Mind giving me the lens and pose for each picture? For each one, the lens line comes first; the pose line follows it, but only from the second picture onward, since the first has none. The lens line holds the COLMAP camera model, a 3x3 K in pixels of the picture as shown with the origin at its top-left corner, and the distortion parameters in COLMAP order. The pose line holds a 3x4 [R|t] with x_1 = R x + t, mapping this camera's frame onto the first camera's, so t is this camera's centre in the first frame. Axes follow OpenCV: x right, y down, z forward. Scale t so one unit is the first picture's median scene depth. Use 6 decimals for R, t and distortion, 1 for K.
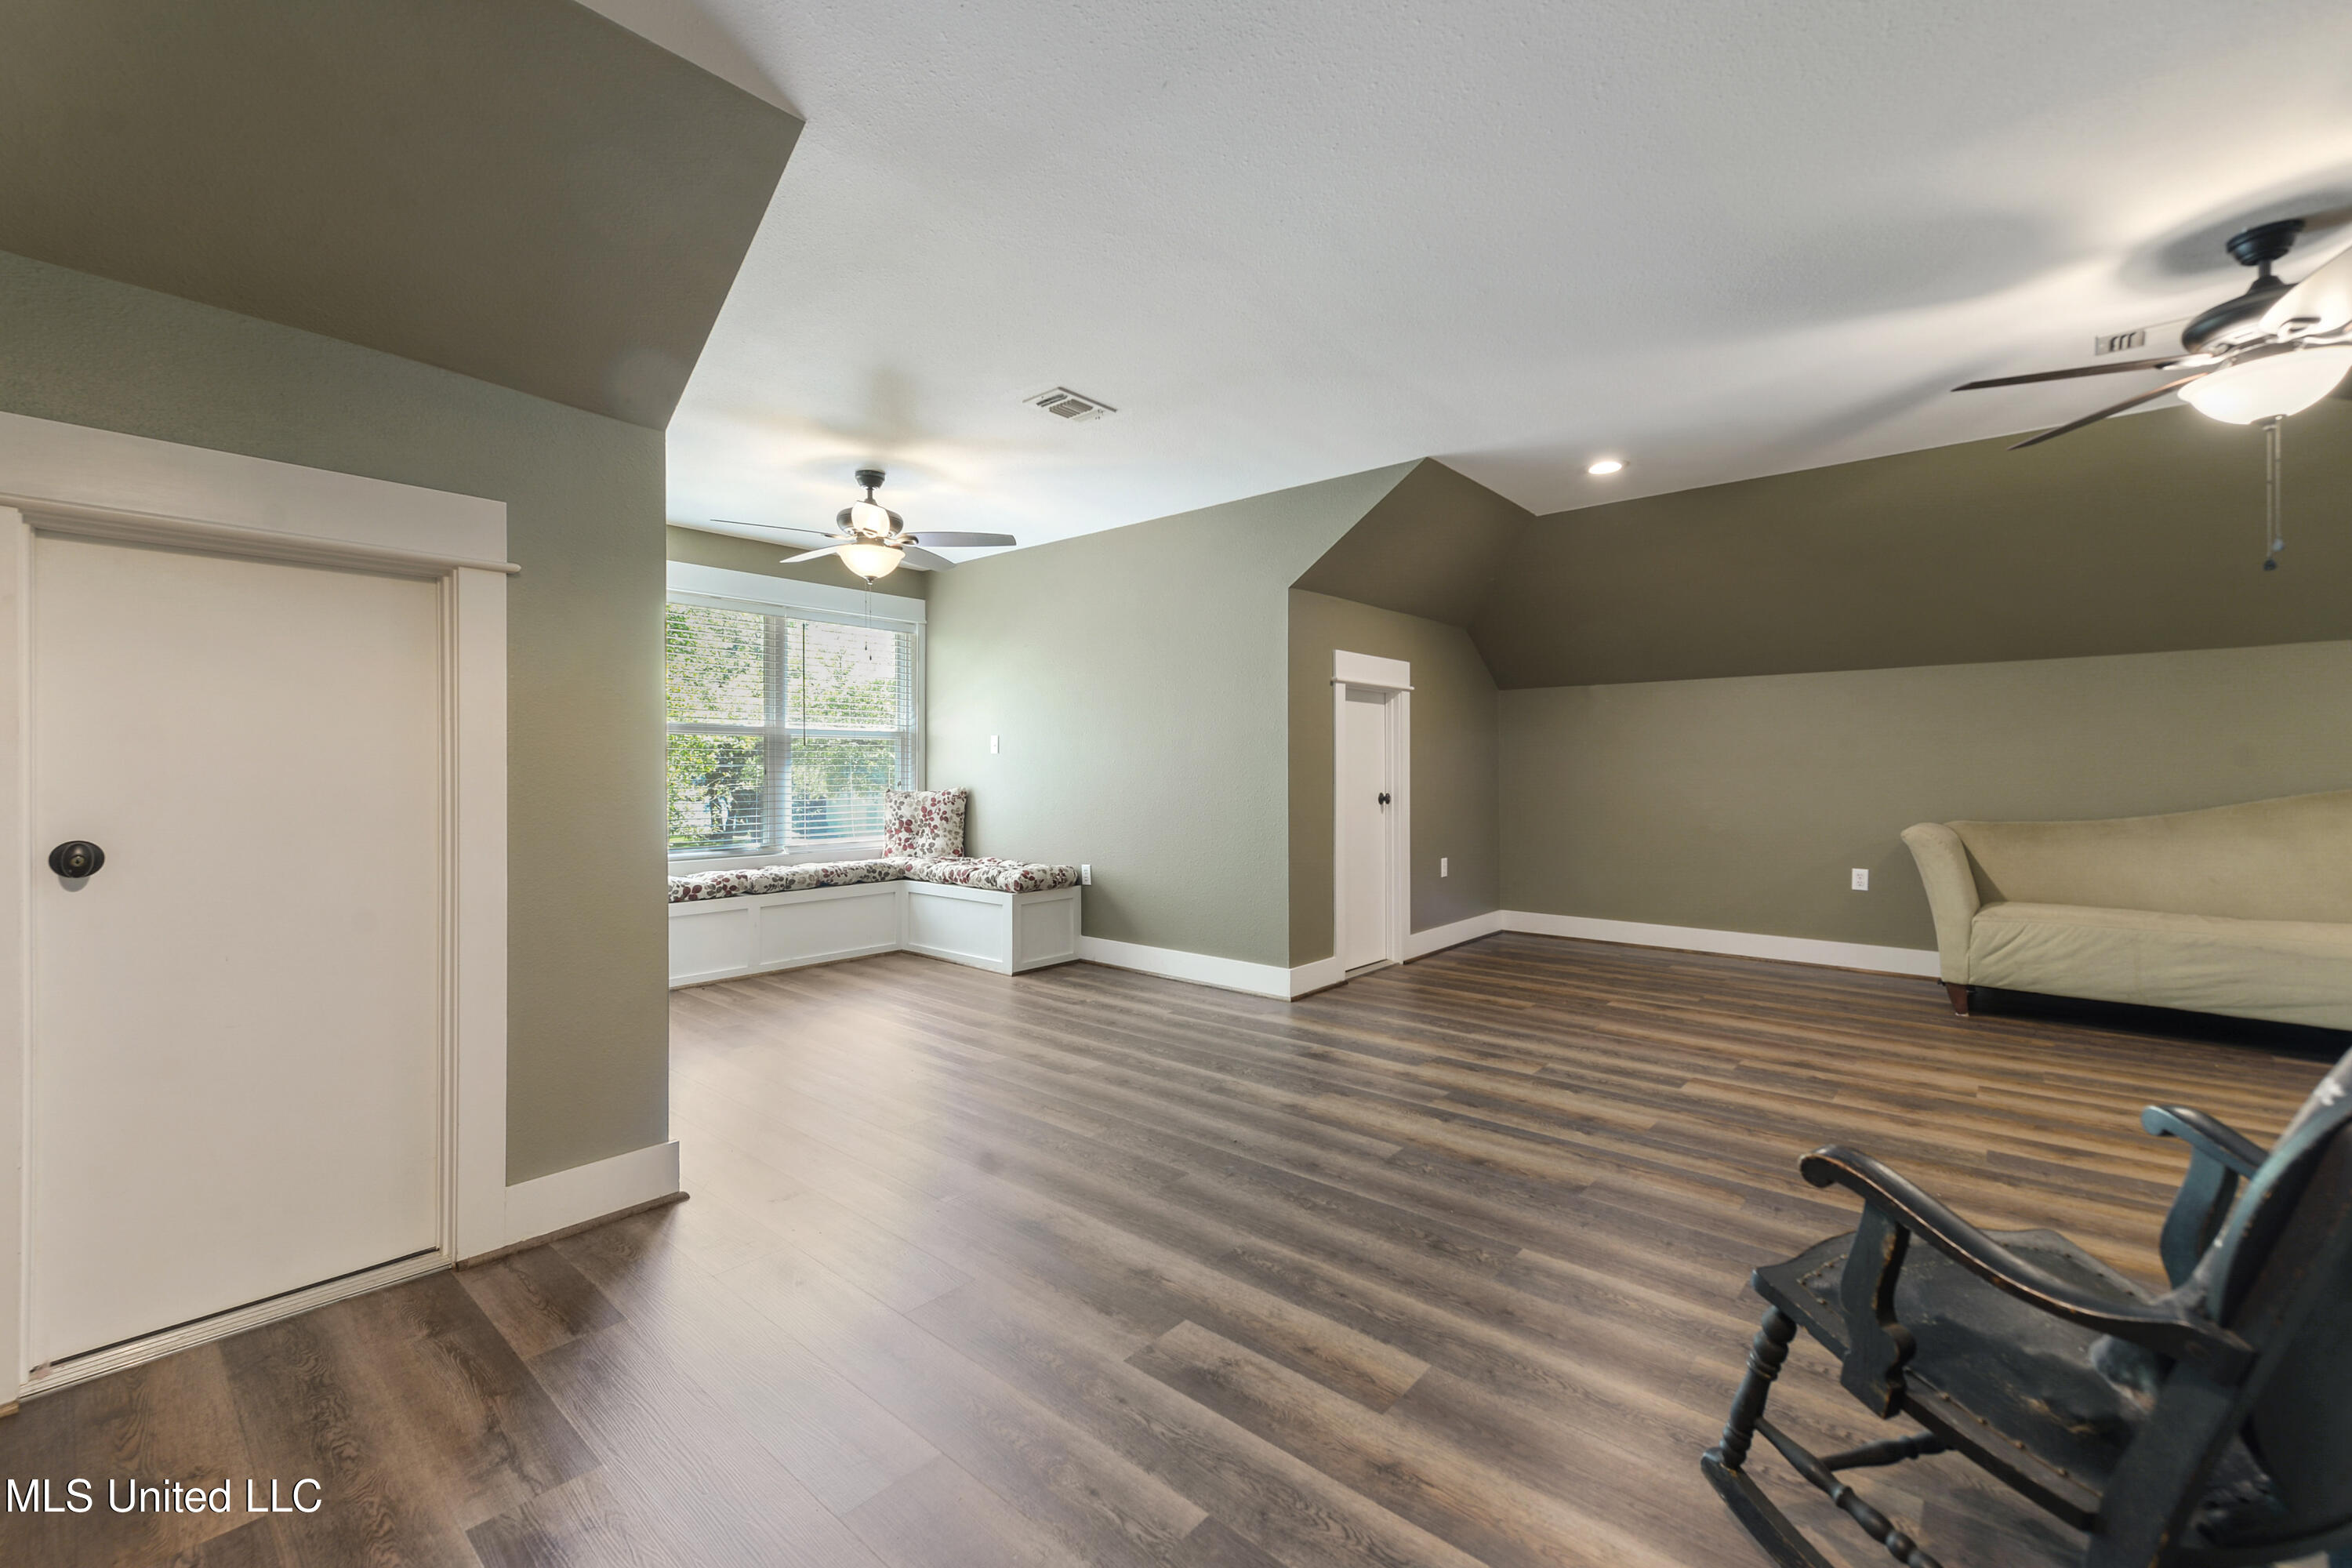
lens RADIAL K [[964.1, 0, 1173.6], [0, 964.1, 773.2], [0, 0, 1]] dist [-0.000074, -0.000038]
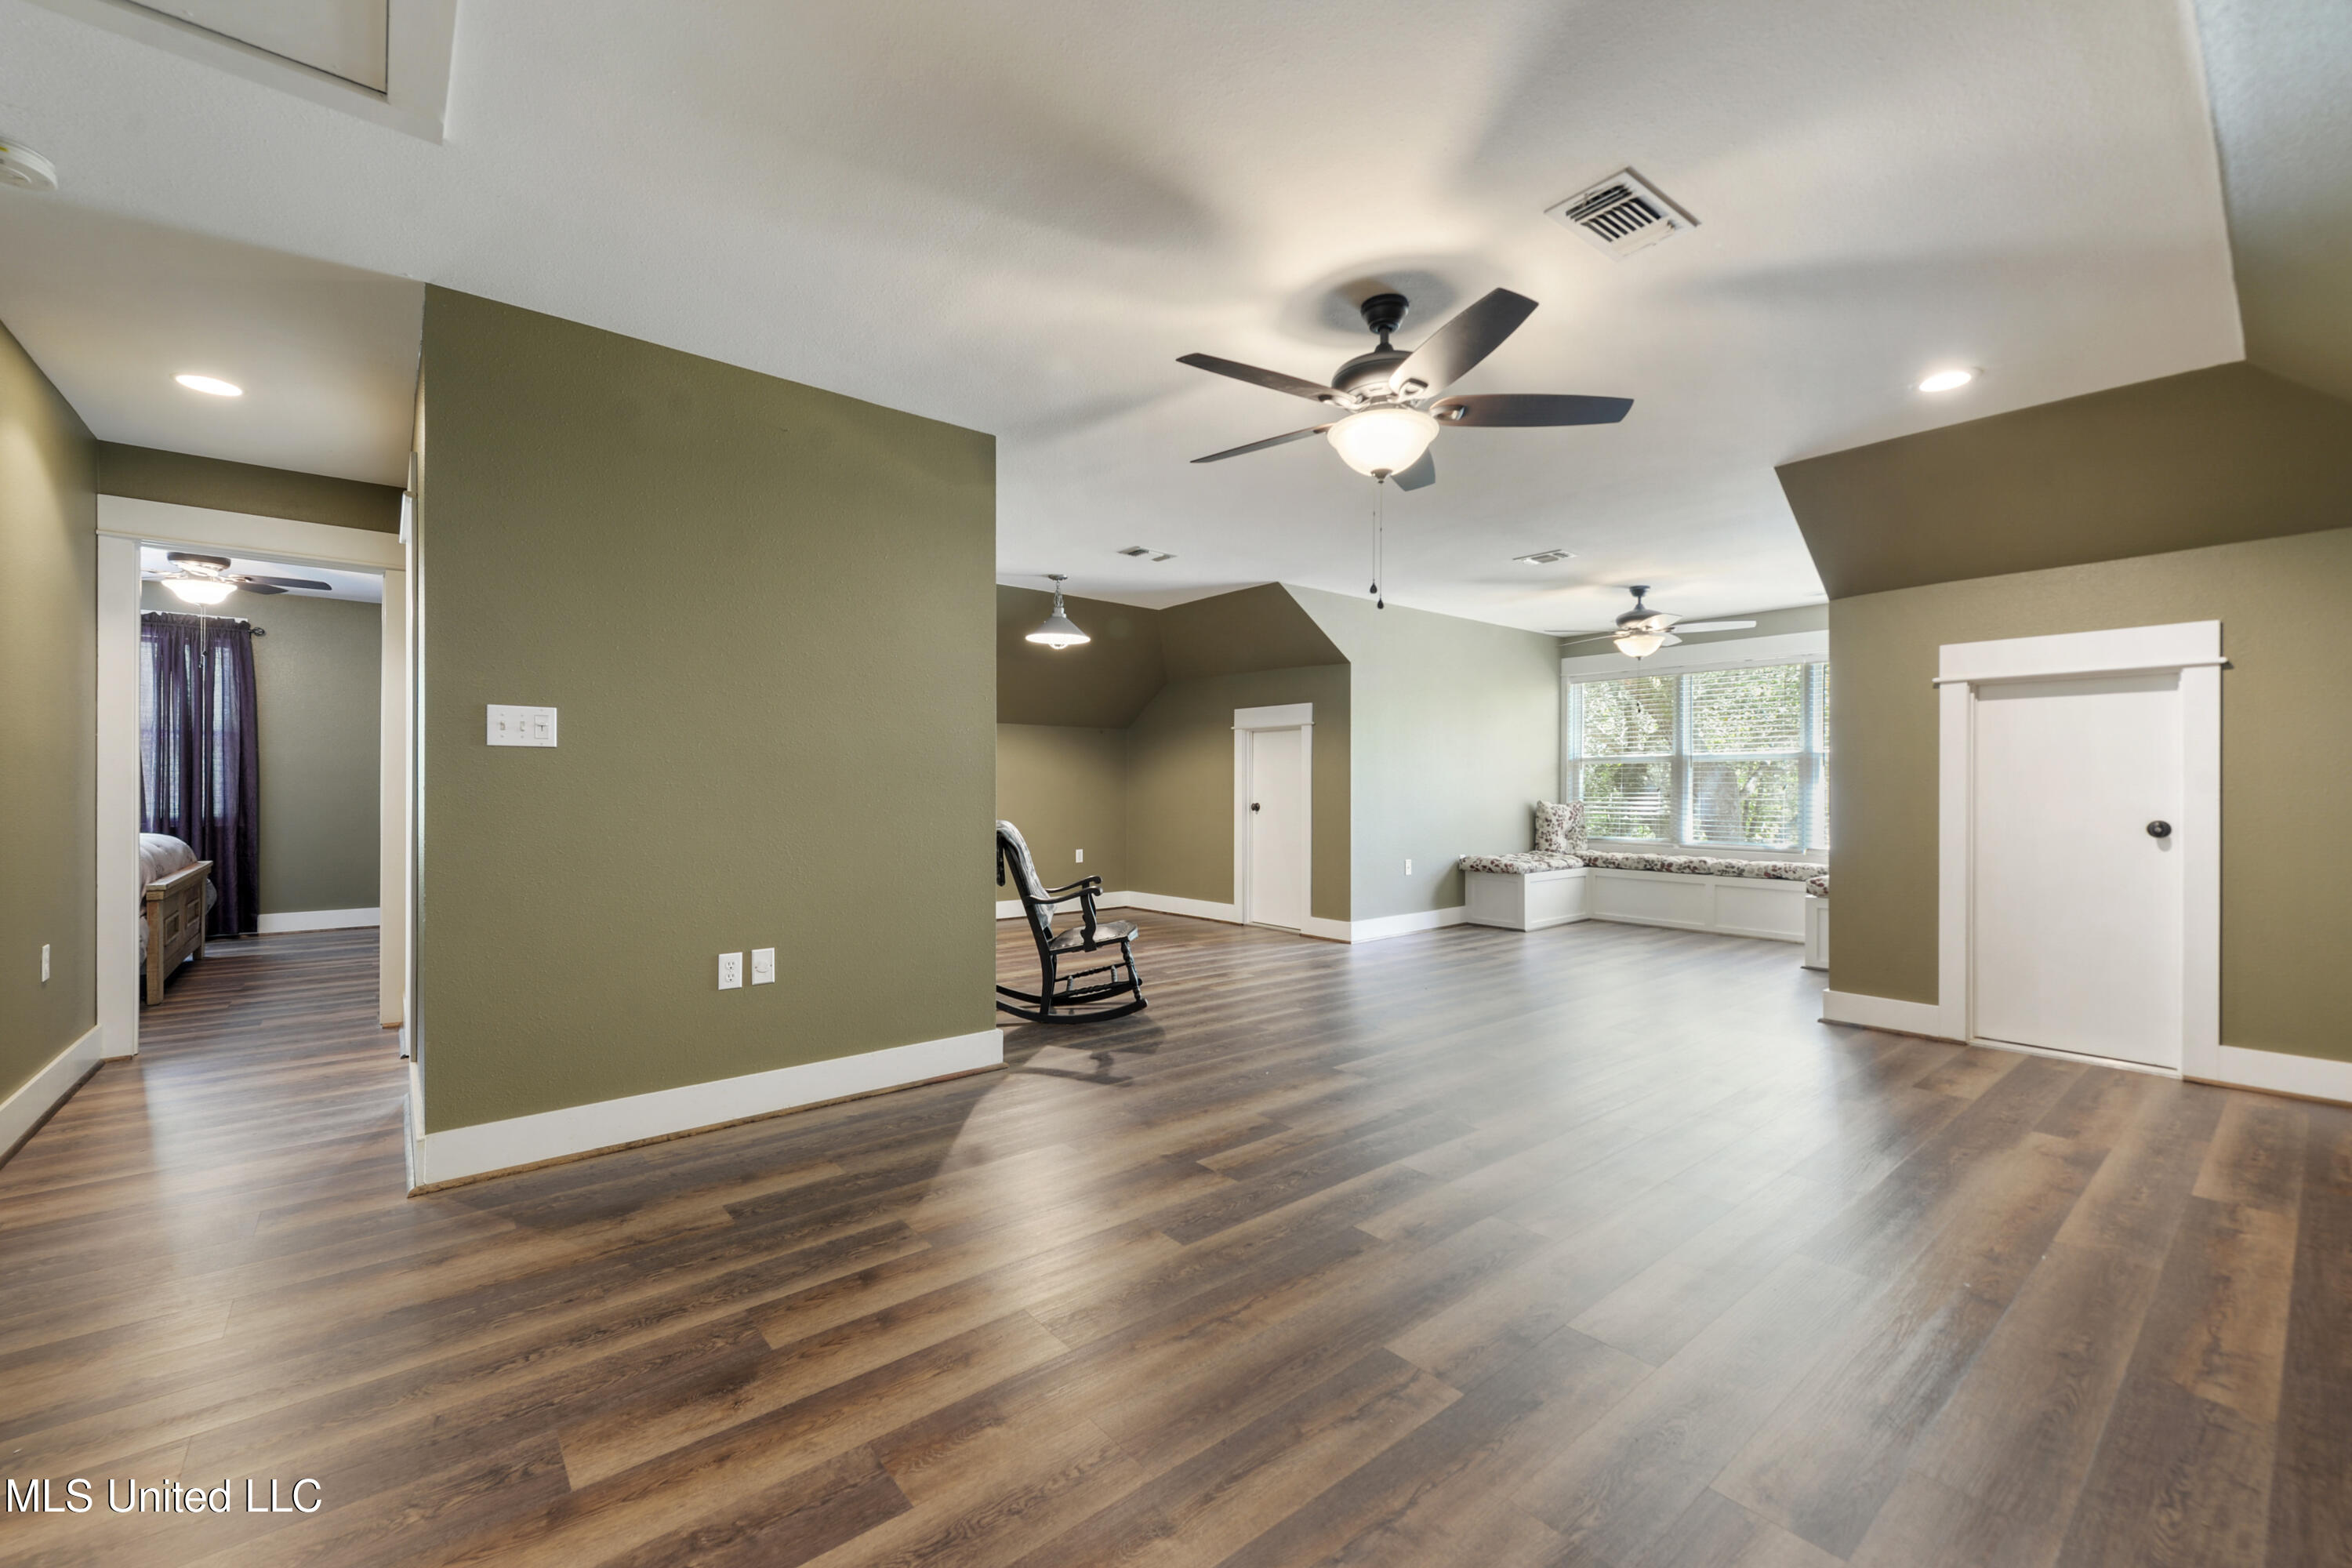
lens RADIAL K [[964.1, 0, 1156.5], [0, 964.1, 784.3], [0, 0, 1]] dist [-0.000074, -0.000038]
pose [[-0.185420, -0.000308, -0.982659, 1.002166], [-0.003048, 0.999995, 0.000262, -0.004007], [0.982655, 0.003044, -0.185420, 0.428072]]
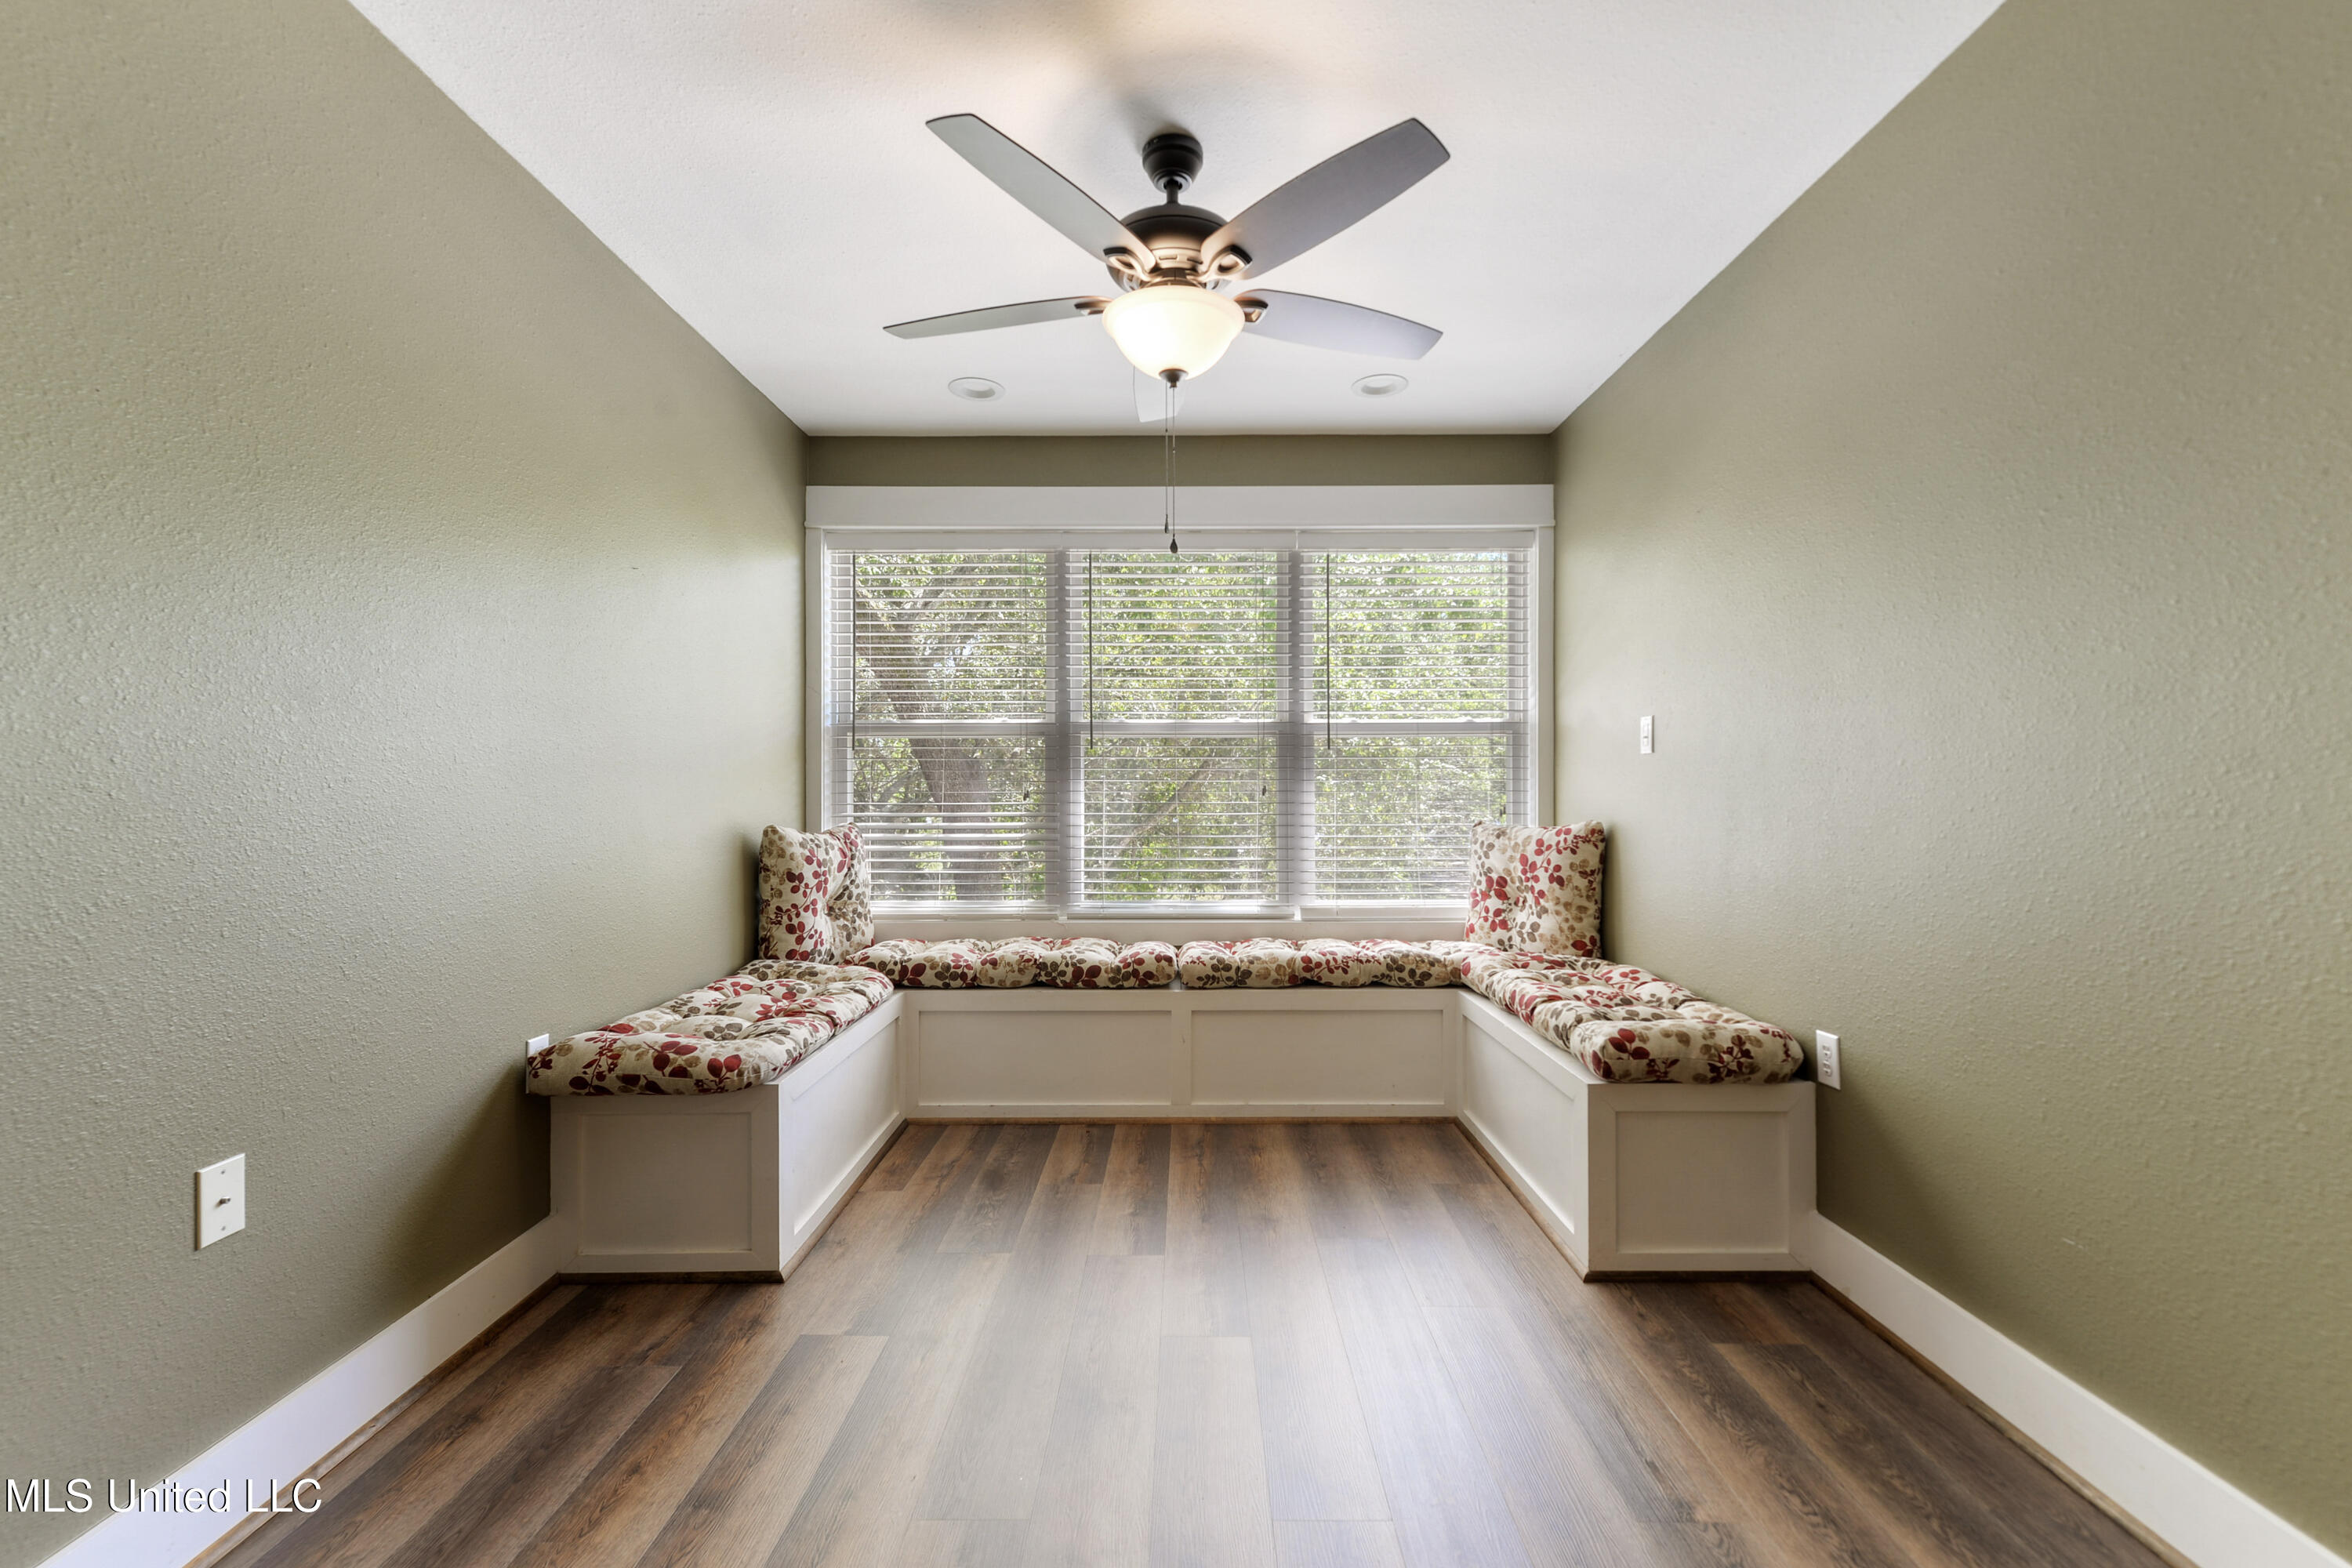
lens RADIAL K [[964.1, 0, 1180.2], [0, 964.1, 796.2], [0, 0, 1]] dist [-0.000074, -0.000038]
pose [[0.647619, 0.002660, -0.761959, 0.033694], [-0.001271, 0.999996, 0.002411, 0.000380], [0.761963, -0.000593, 0.647620, 0.547347]]
